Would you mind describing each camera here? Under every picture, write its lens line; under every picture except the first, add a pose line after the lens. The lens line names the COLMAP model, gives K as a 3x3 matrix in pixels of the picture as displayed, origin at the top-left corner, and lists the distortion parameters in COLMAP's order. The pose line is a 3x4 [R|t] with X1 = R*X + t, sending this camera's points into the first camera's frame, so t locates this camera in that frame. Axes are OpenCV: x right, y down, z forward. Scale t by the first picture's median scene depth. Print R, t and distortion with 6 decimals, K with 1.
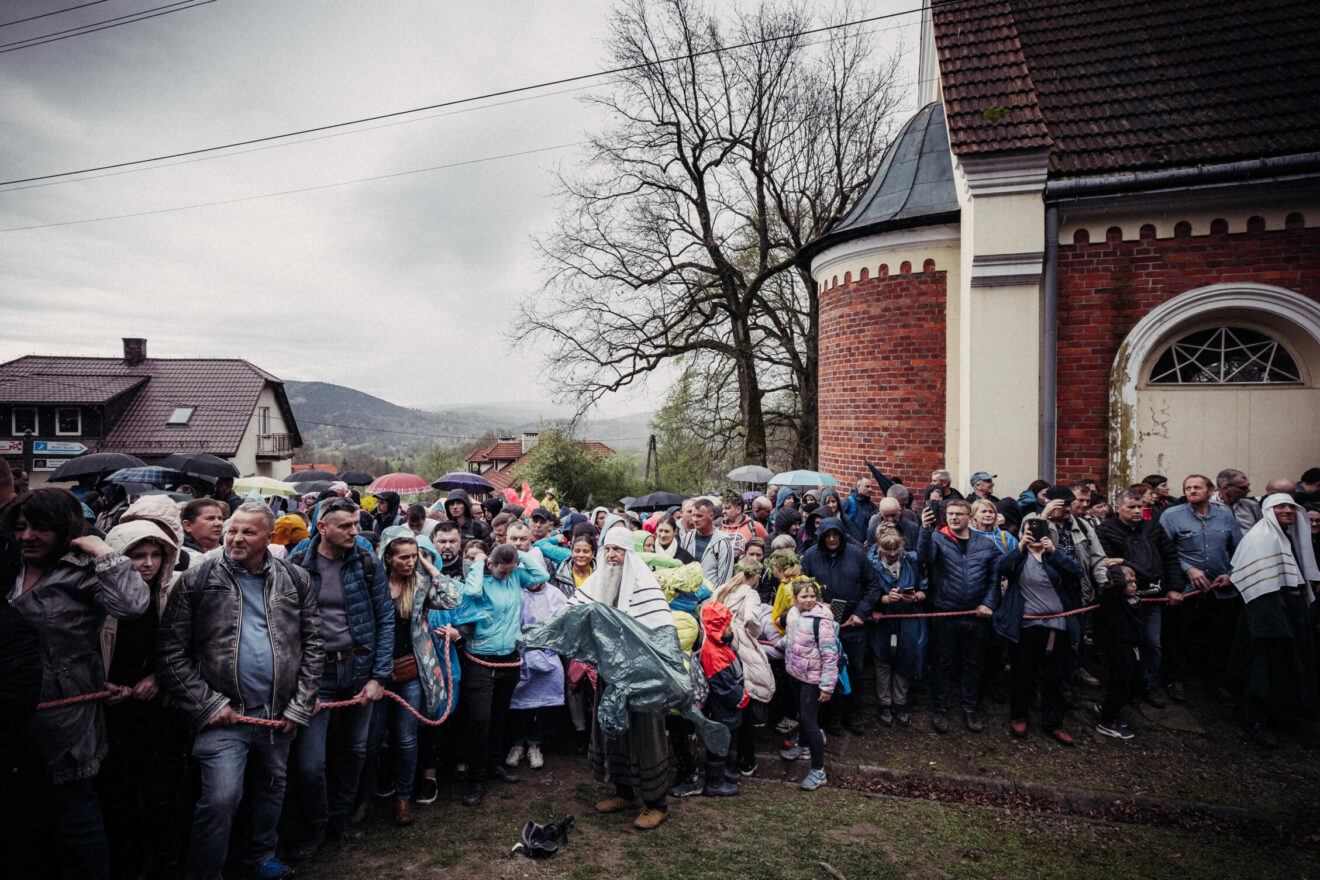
lens RADIAL K [[676.0, 0, 646.4], [0, 676.0, 417.5], [0, 0, 1]] dist [-0.001348, 0.001111]
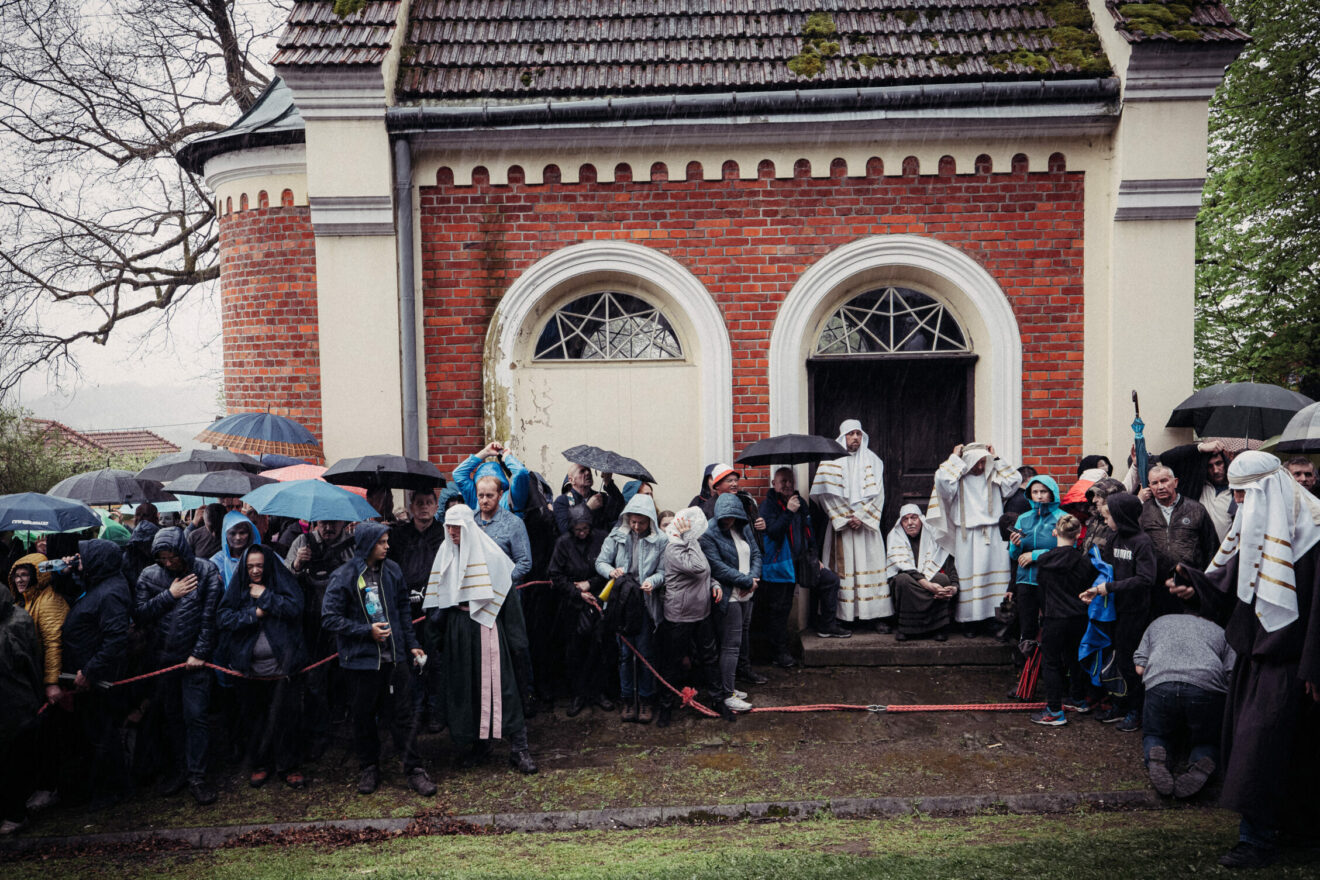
lens RADIAL K [[1229.2, 0, 656.3], [0, 1229.2, 430.9], [0, 0, 1]] dist [0.031737, 0.000000]
pose [[0.962946, -0.030150, 0.268004, 0.397931], [0.017723, 0.998658, 0.048669, -0.028299], [-0.269112, -0.042116, 0.962188, -0.390738]]
